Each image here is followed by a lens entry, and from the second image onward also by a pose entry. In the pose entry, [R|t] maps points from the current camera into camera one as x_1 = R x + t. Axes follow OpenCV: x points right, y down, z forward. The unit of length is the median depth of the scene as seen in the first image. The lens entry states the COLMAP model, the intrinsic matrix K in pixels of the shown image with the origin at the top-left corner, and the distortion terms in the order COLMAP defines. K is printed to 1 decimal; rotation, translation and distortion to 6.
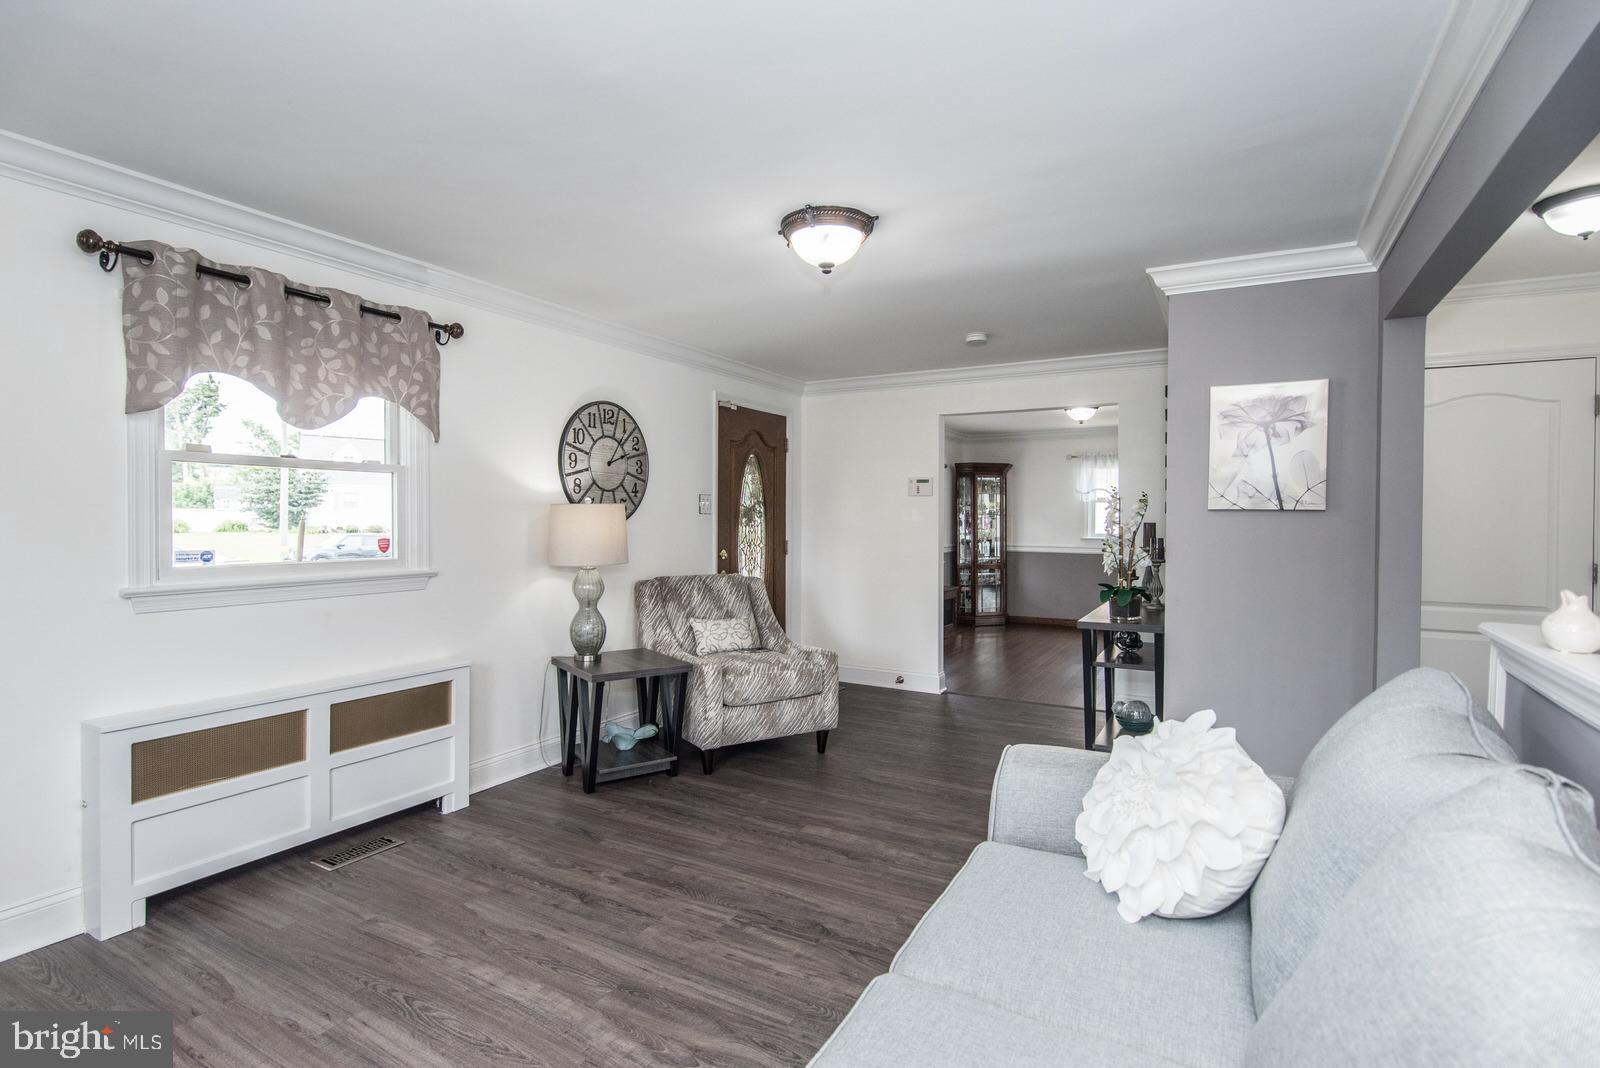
lens RADIAL K [[767.7, 0, 800.0], [0, 767.7, 534.0], [0, 0, 1]] dist [-0.005353, -0.000090]
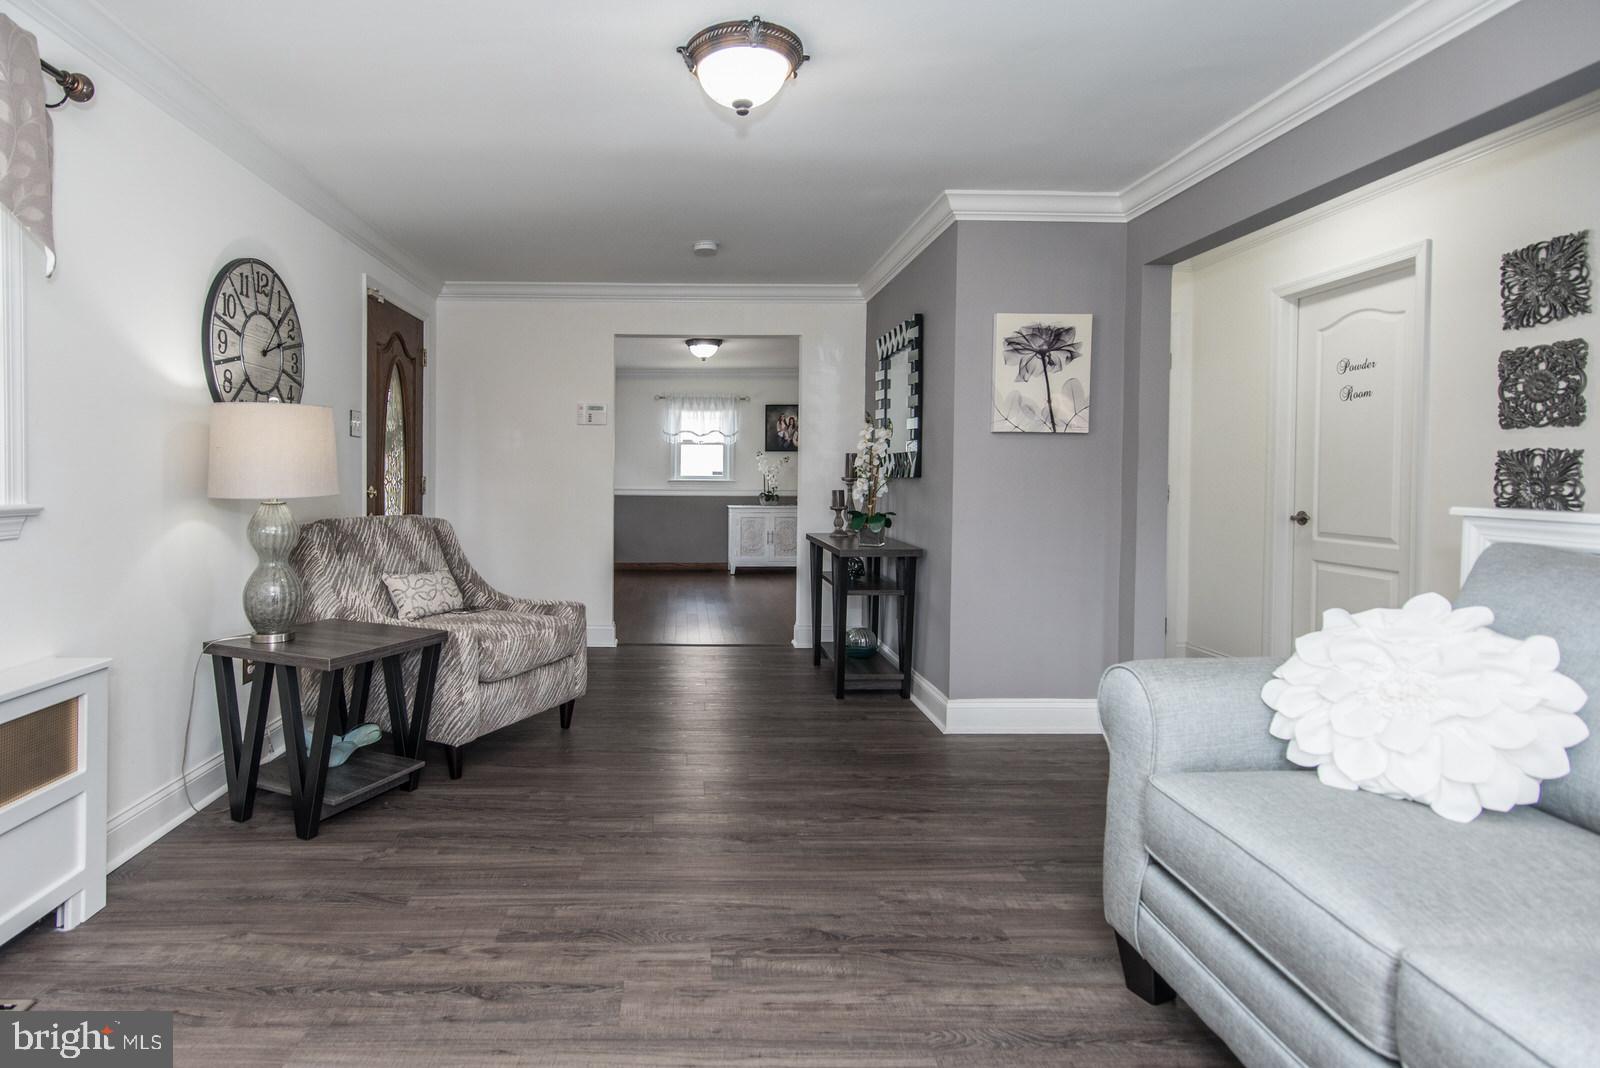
lens RADIAL K [[813.7, 0, 796.0], [0, 813.7, 481.8], [0, 0, 1]] dist [0.001699, 0.000802]
pose [[0.870001, -0.009919, 0.492951, -0.230511], [0.007147, 0.999946, 0.007508, 0.024132], [-0.492999, -0.003009, 0.870025, 0.162516]]
